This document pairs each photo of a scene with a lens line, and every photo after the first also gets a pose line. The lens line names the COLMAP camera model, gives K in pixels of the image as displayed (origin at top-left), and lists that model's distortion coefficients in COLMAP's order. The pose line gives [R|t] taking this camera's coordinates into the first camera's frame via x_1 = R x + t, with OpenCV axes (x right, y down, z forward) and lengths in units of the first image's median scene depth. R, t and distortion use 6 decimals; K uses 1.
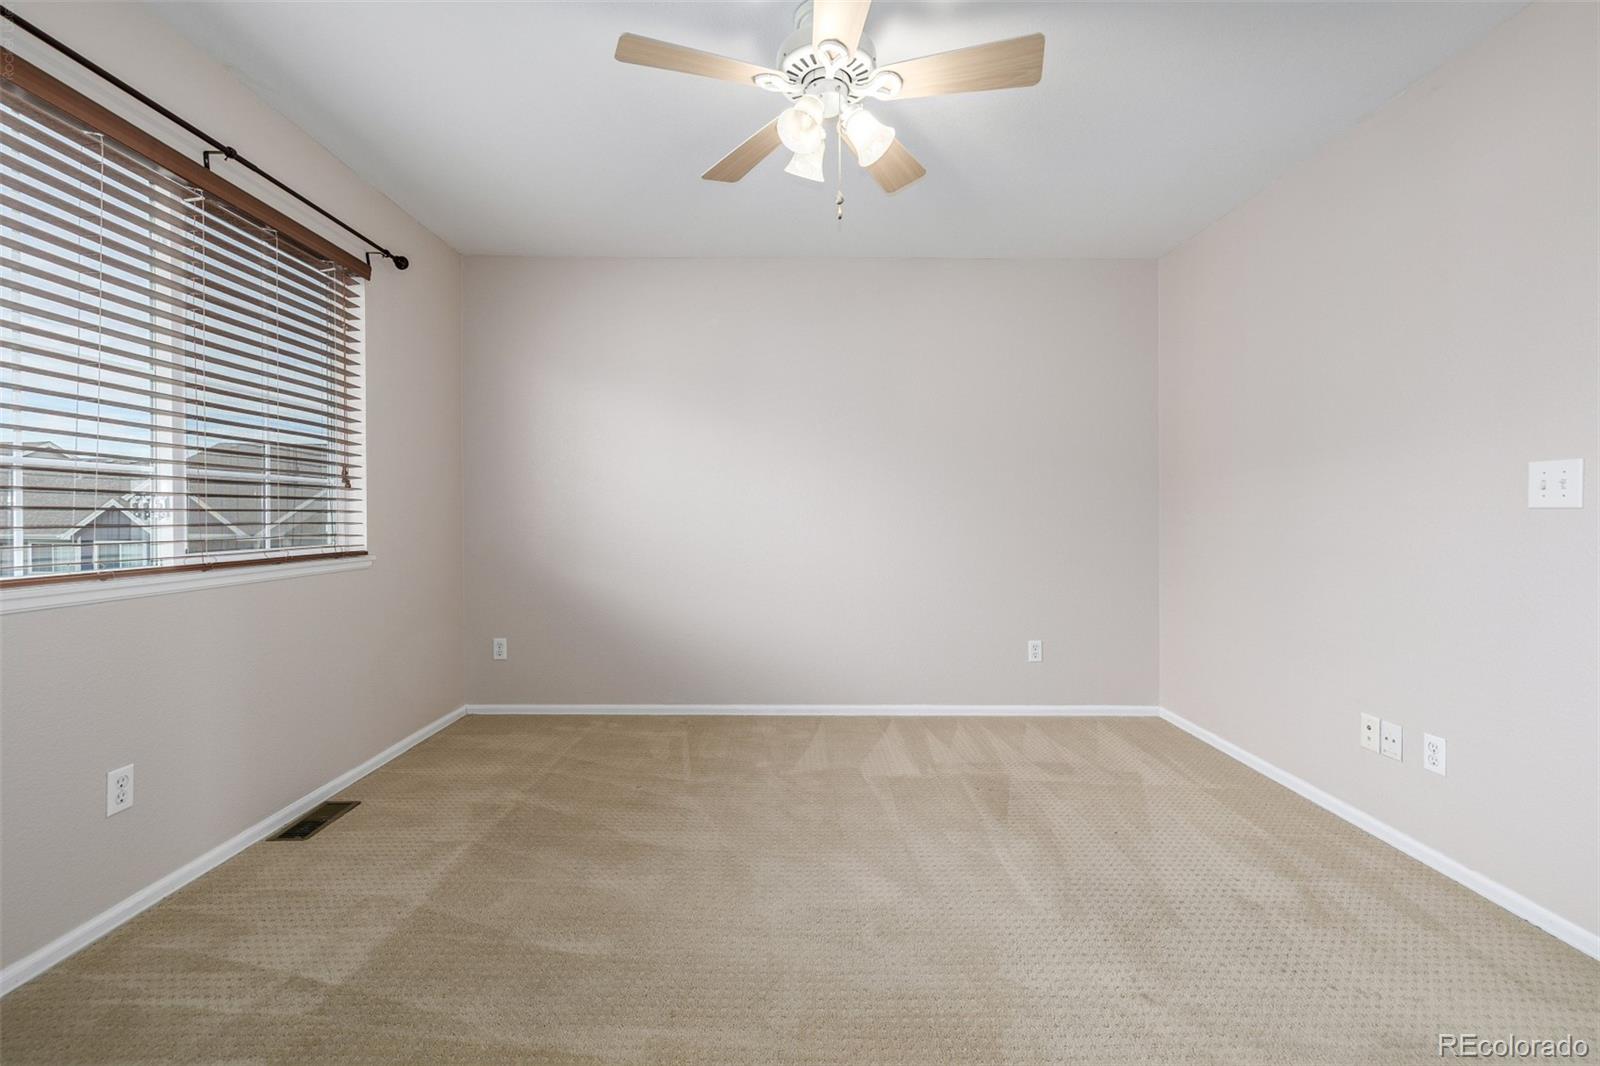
lens RADIAL K [[680.0, 0, 781.2], [0, 680.0, 520.5], [0, 0, 1]] dist [0.004669, -0.000955]
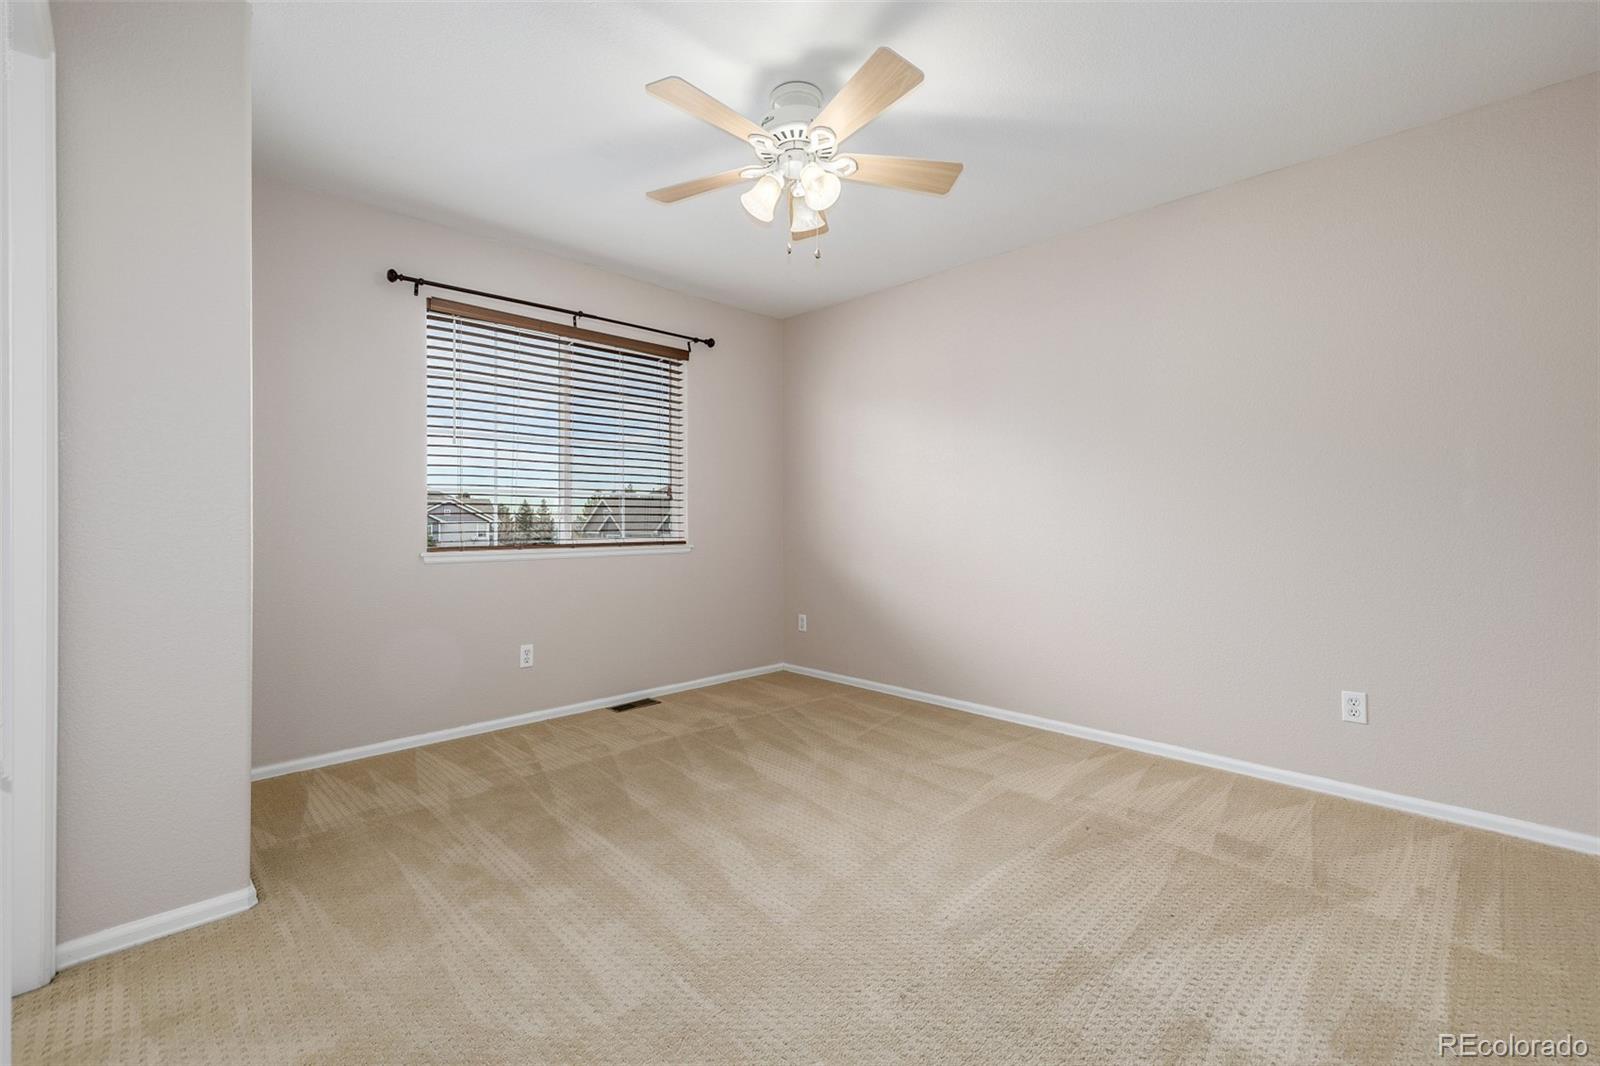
lens RADIAL K [[680.0, 0, 749.2], [0, 680.0, 519.5], [0, 0, 1]] dist [0.004669, -0.000955]
pose [[0.676738, -0.004898, -0.736207, 0.632839], [-0.001548, 0.999966, -0.008076, 0.009478], [0.736222, 0.006605, 0.676708, 0.095192]]
